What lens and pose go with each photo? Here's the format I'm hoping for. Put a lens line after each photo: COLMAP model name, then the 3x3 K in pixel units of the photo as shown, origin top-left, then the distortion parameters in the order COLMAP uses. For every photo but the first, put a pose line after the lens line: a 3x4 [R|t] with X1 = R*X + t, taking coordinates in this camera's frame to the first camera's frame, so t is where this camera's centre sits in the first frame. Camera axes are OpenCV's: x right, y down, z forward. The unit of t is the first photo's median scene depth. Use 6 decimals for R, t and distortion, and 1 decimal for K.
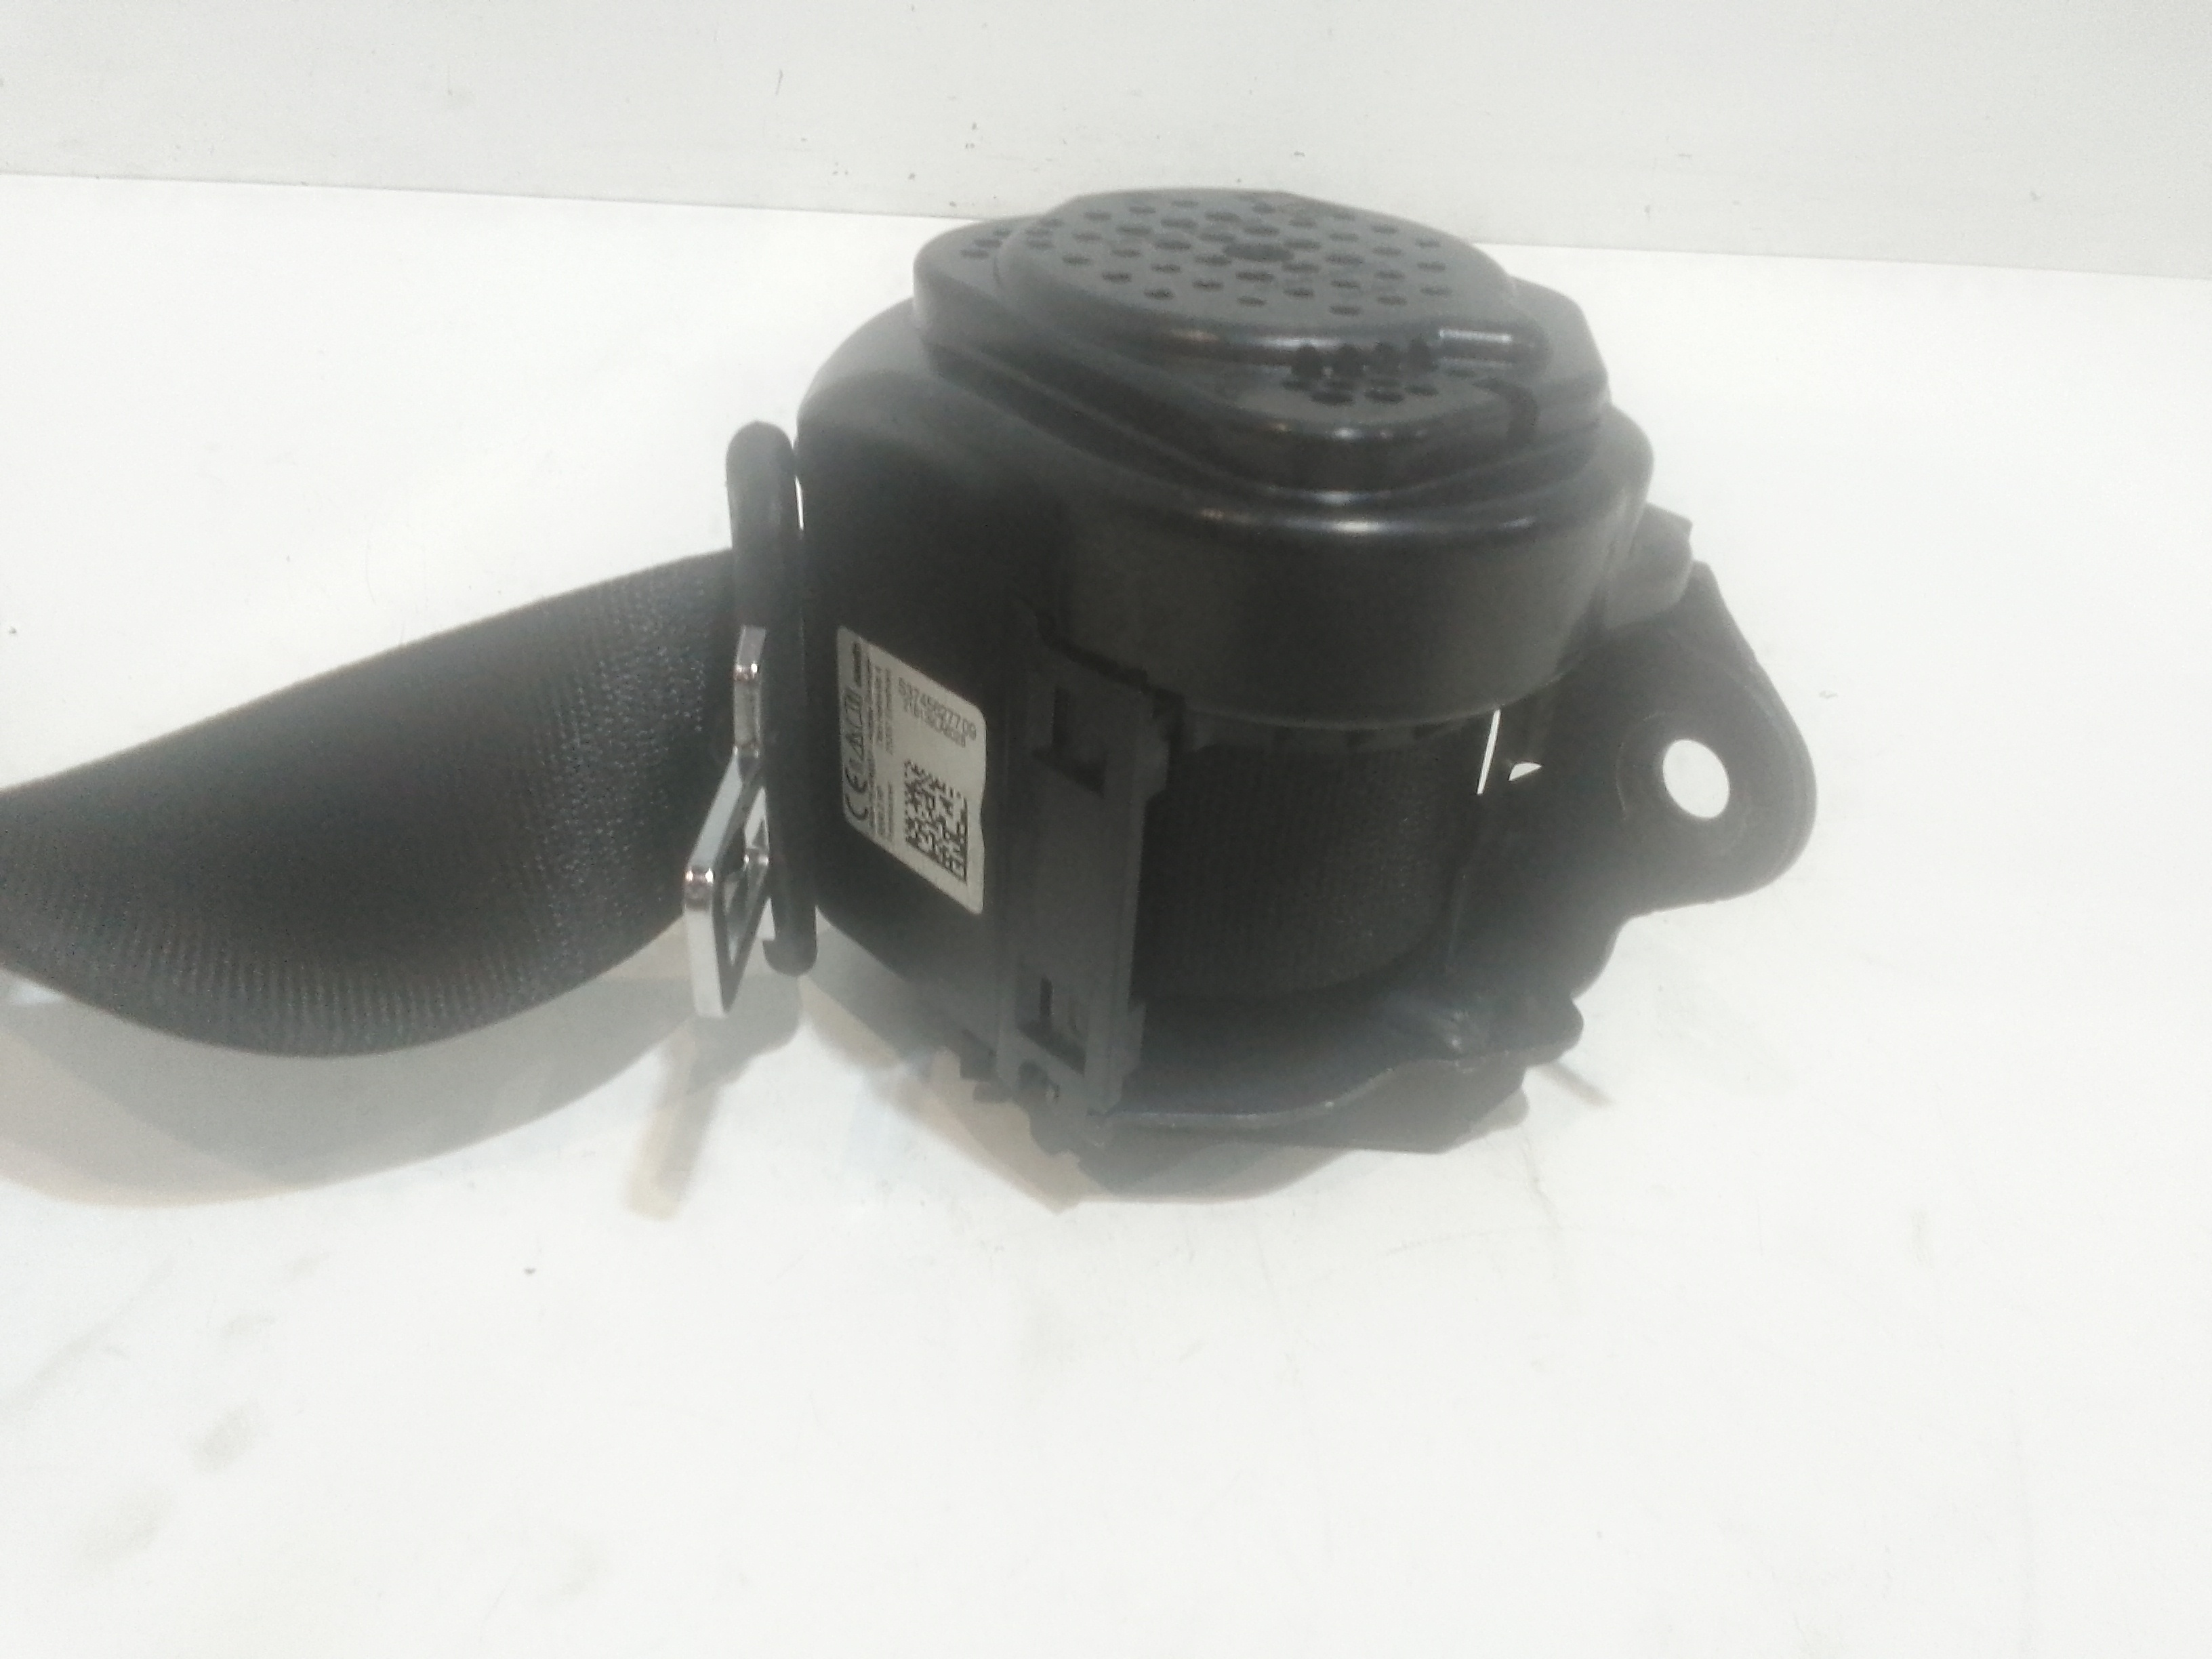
lens RADIAL K [[1677.5, 0, 1108.6], [0, 1677.5, 853.3], [0, 0, 1]] dist [0.047585, -0.085811]
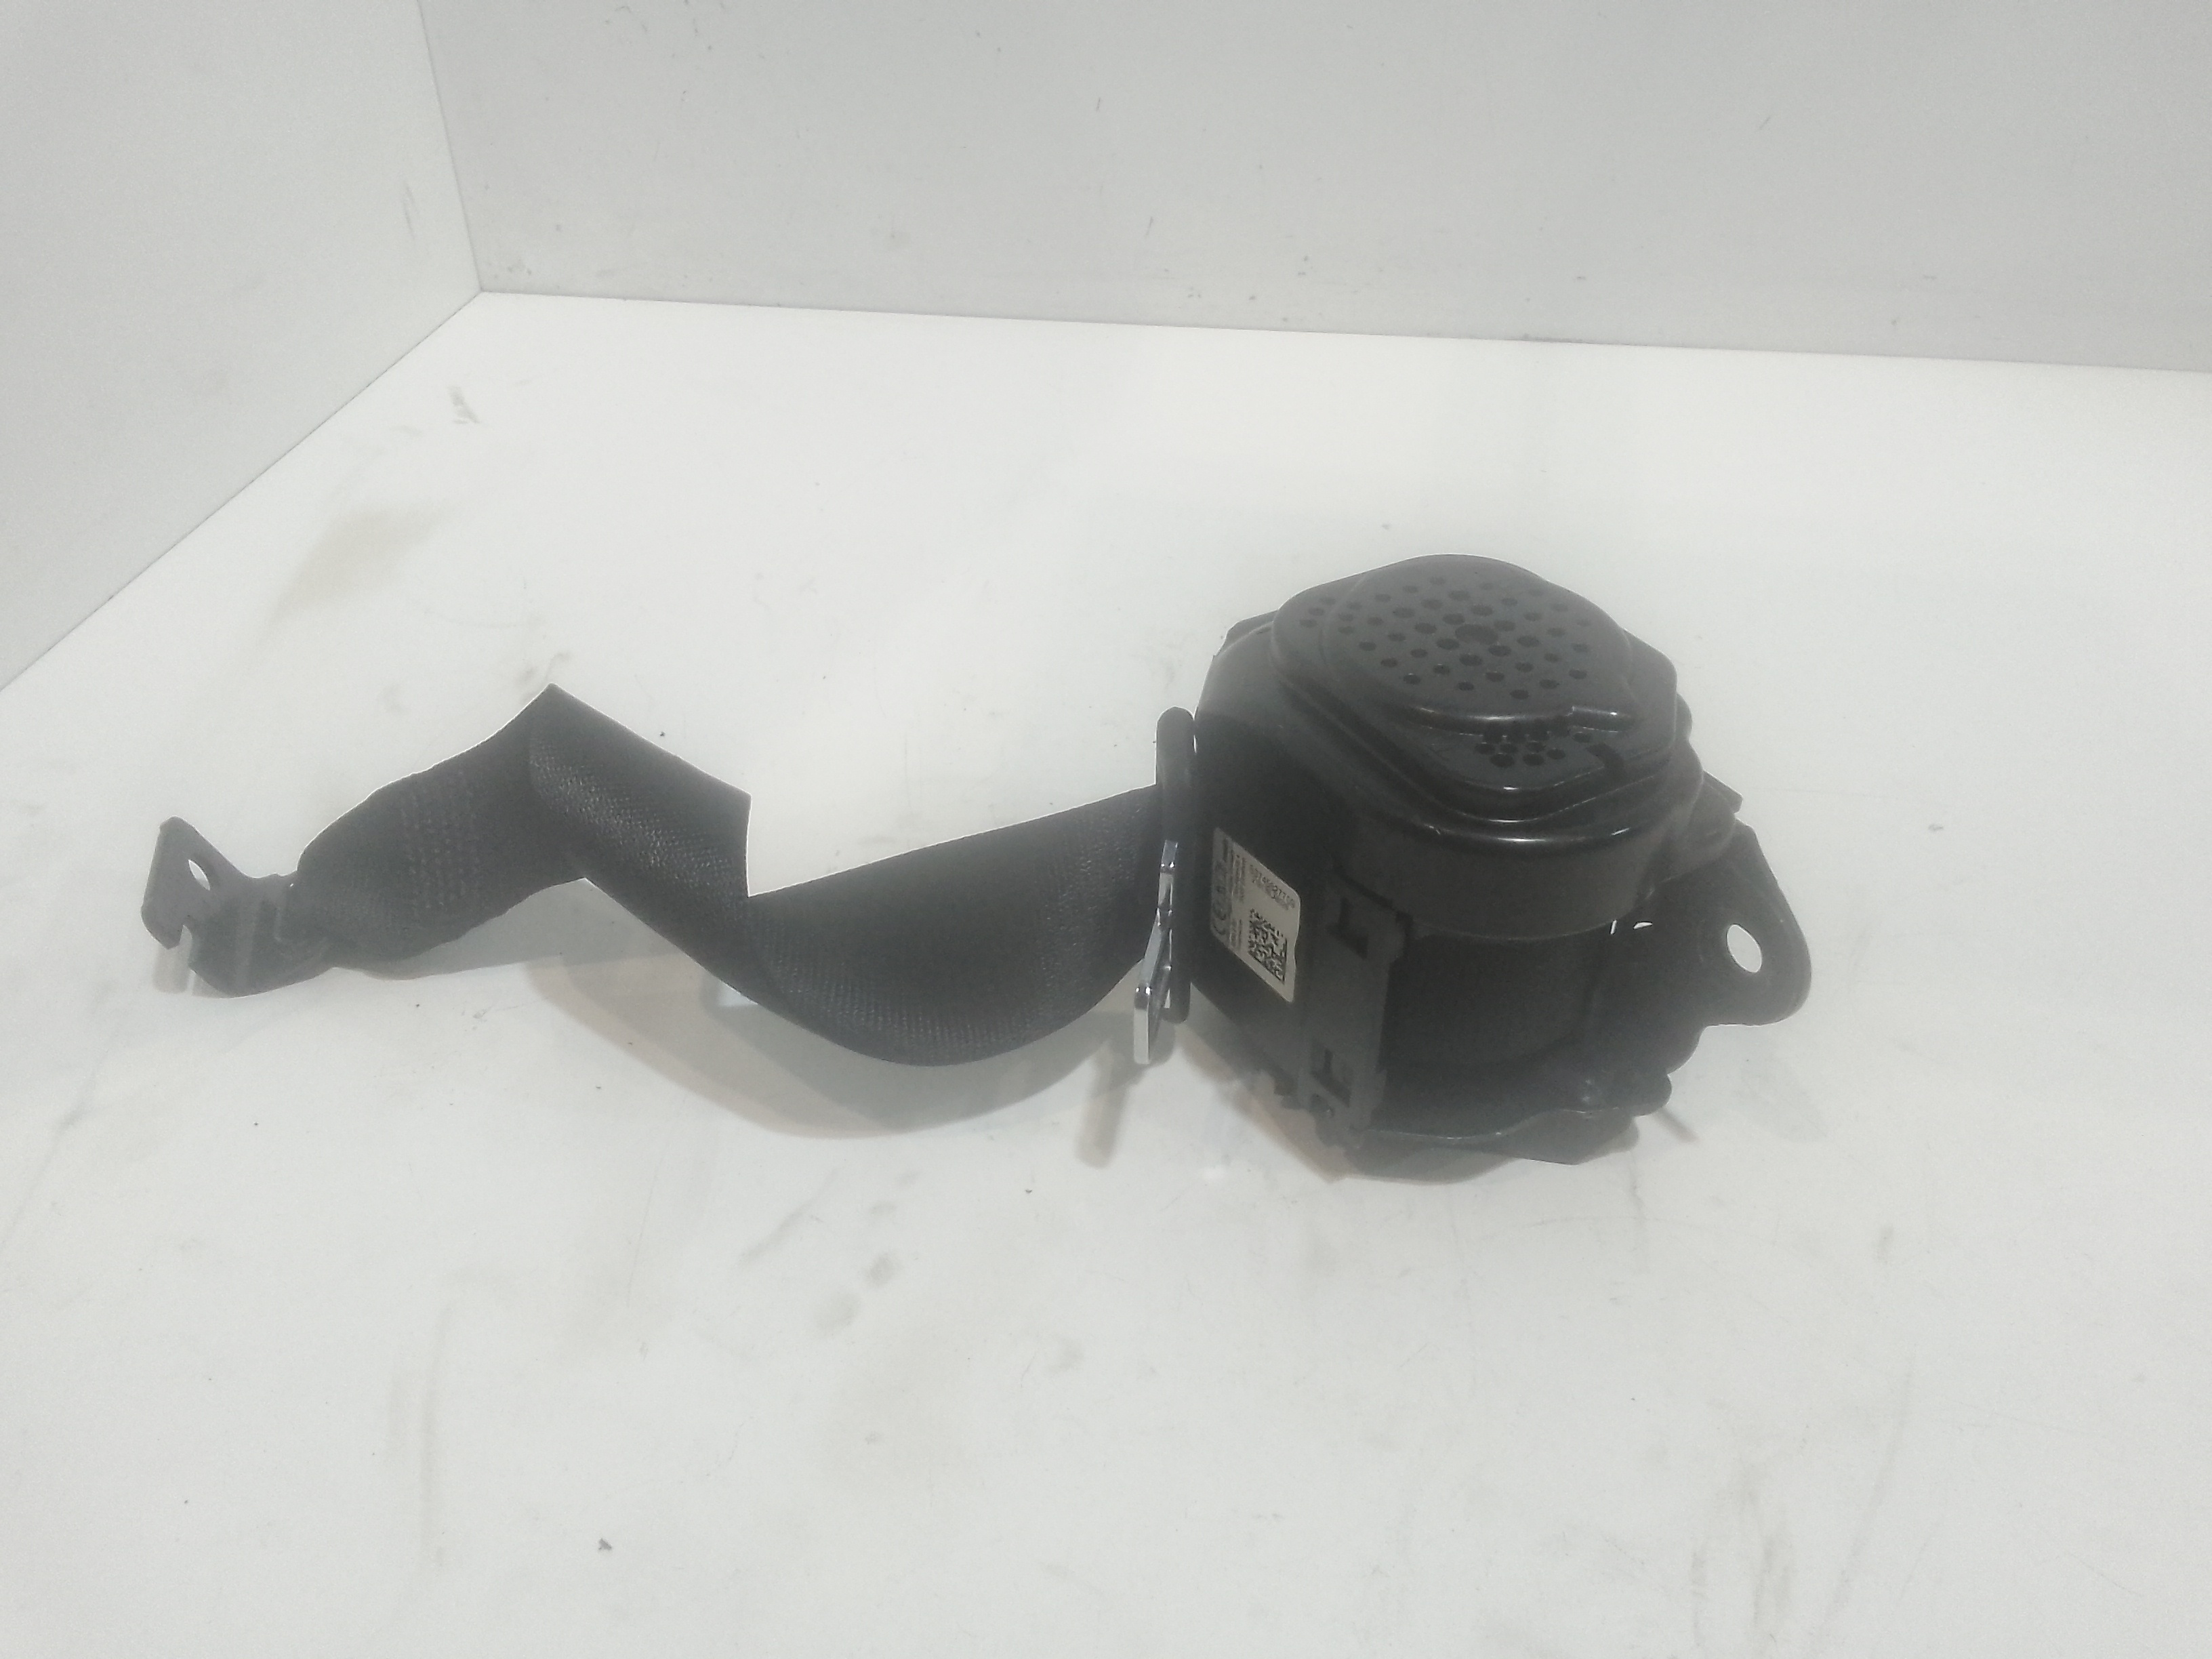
lens RADIAL K [[1668.9, 0, 1120.5], [0, 1668.9, 823.5], [0, 0, 1]] dist [0.052006, -0.076589]
pose [[0.985256, 0.049599, -0.163738, 0.019600], [-0.043356, 0.998198, 0.041485, -0.204769], [0.165500, -0.033774, 0.985631, -0.668294]]
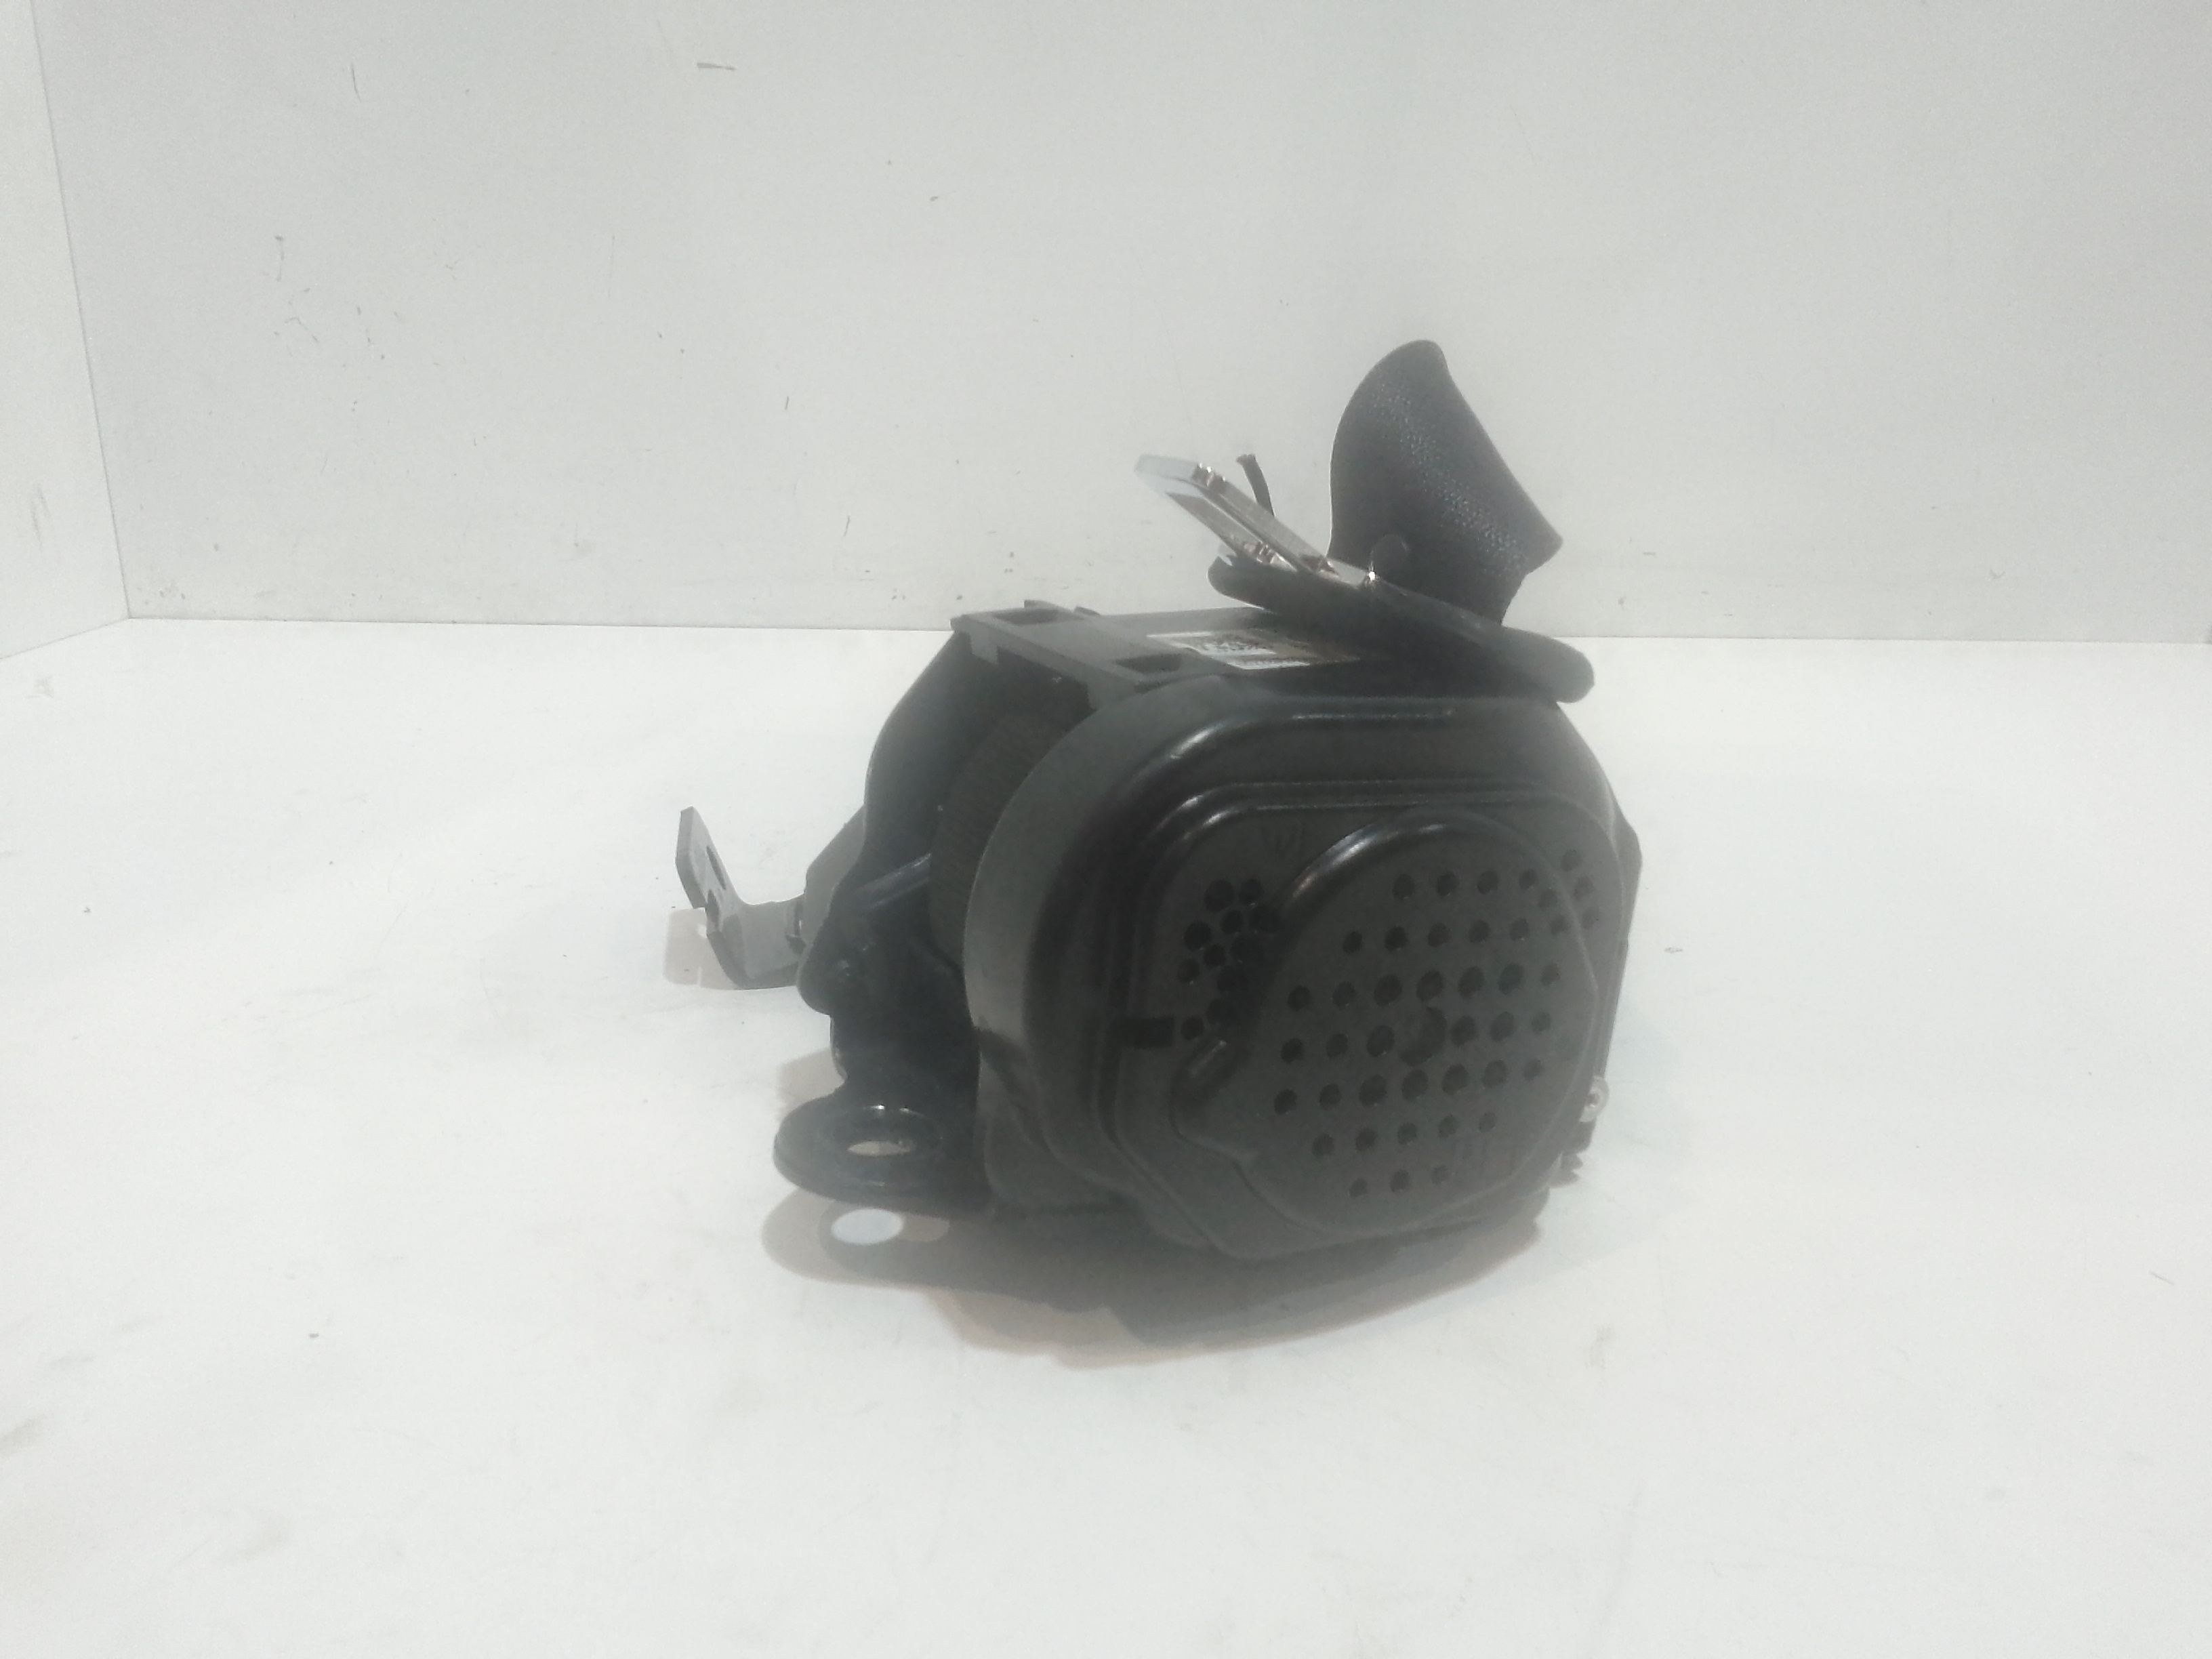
lens RADIAL K [[1677.5, 0, 1108.6], [0, 1677.5, 853.3], [0, 0, 1]] dist [0.047585, -0.085811]
pose [[0.994137, -0.021845, -0.105901, 0.307270], [-0.007531, 0.963014, -0.269345, 0.225502], [0.107868, 0.268564, 0.957203, -0.121954]]
